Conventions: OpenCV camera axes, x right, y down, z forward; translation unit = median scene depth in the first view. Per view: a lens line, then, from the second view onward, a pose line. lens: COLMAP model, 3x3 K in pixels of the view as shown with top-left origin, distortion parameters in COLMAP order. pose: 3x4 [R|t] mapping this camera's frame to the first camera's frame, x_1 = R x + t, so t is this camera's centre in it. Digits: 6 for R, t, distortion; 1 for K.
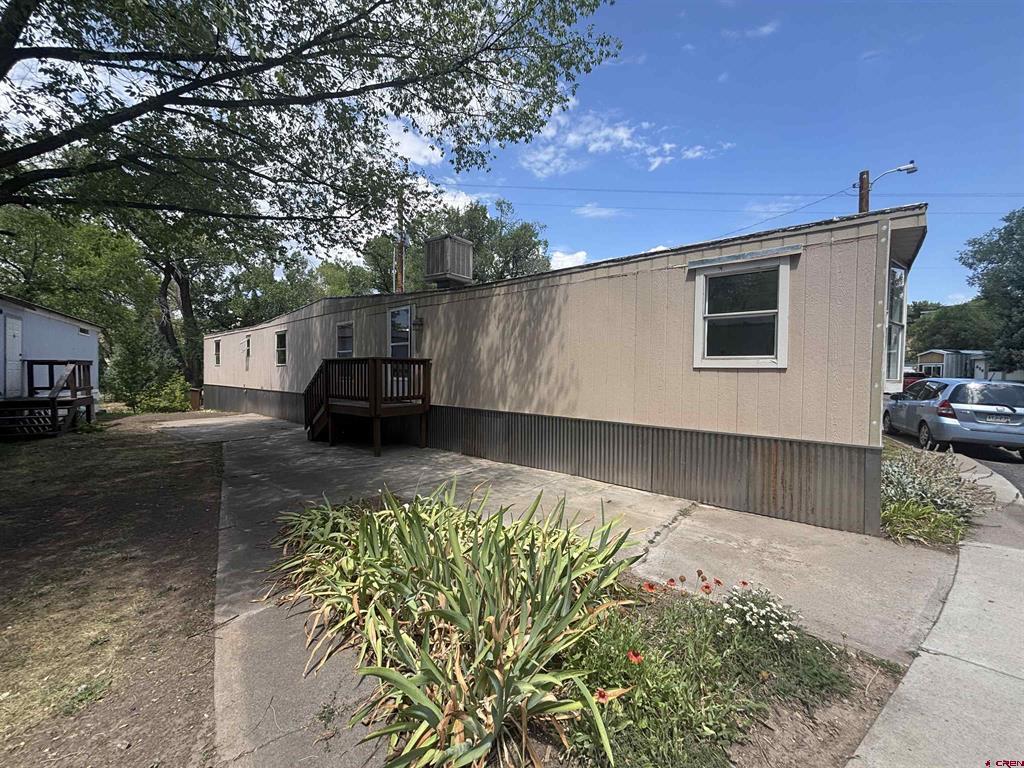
lens RADIAL K [[416.6, 0, 511.5], [0, 416.6, 386.0], [0, 0, 1]] dist [-0.004281, 0.001604]
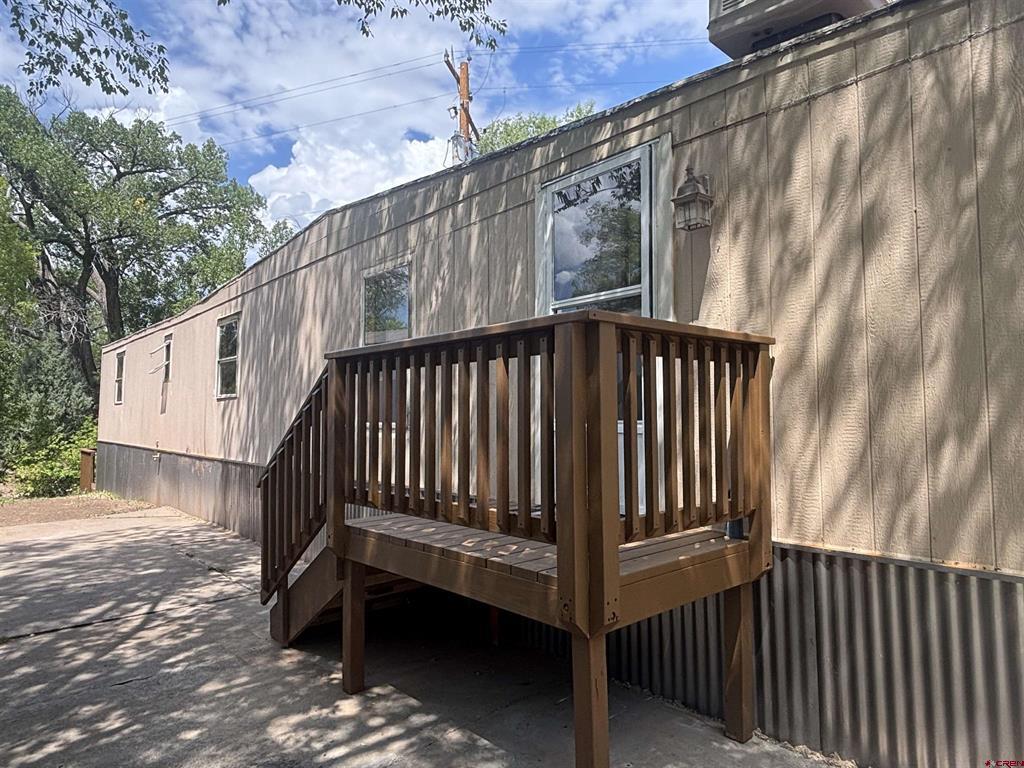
lens RADIAL K [[625.9, 0, 507.4], [0, 625.9, 381.6], [0, 0, 1]] dist [-0.006362, -0.001401]
pose [[0.991739, -0.015685, -0.127312, -0.189556], [0.004058, 0.995836, -0.091072, -0.006807], [0.128210, 0.089803, 0.987673, 0.408941]]
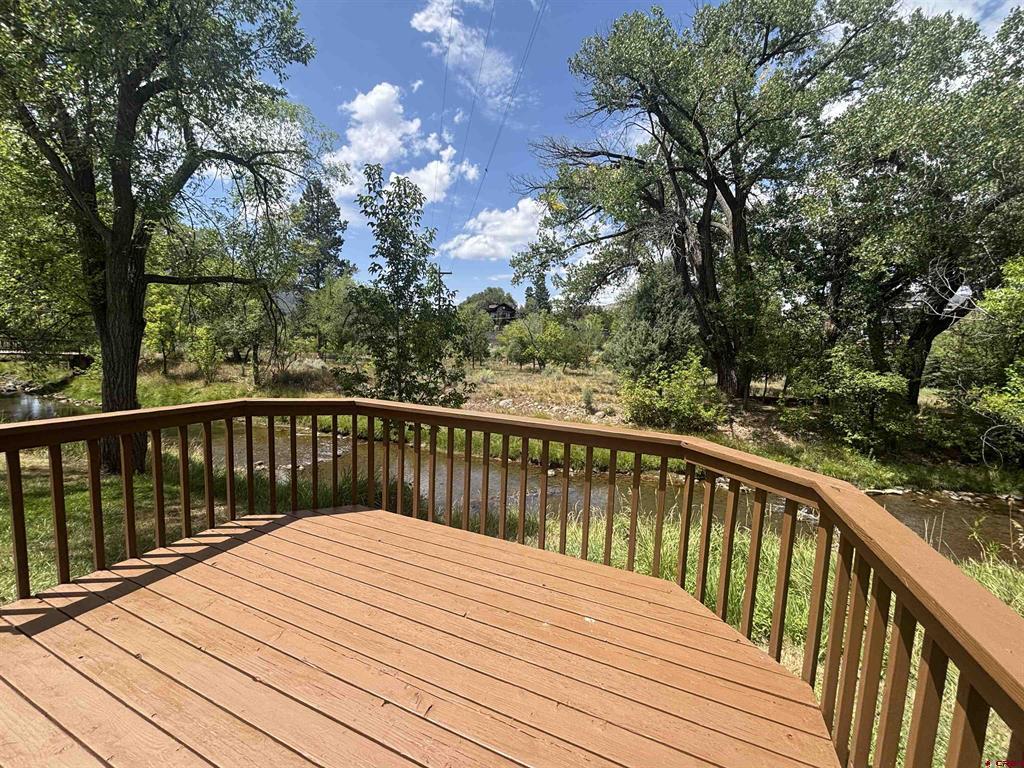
lens RADIAL K [[416.6, 0, 510.1], [0, 416.6, 386.3], [0, 0, 1]] dist [-0.004281, 0.001604]
pose [[0.307384, 0.098485, -0.946476, -0.757389], [-0.062029, 0.994588, 0.083346, -0.032444], [0.949562, 0.033090, 0.311829, 1.329567]]
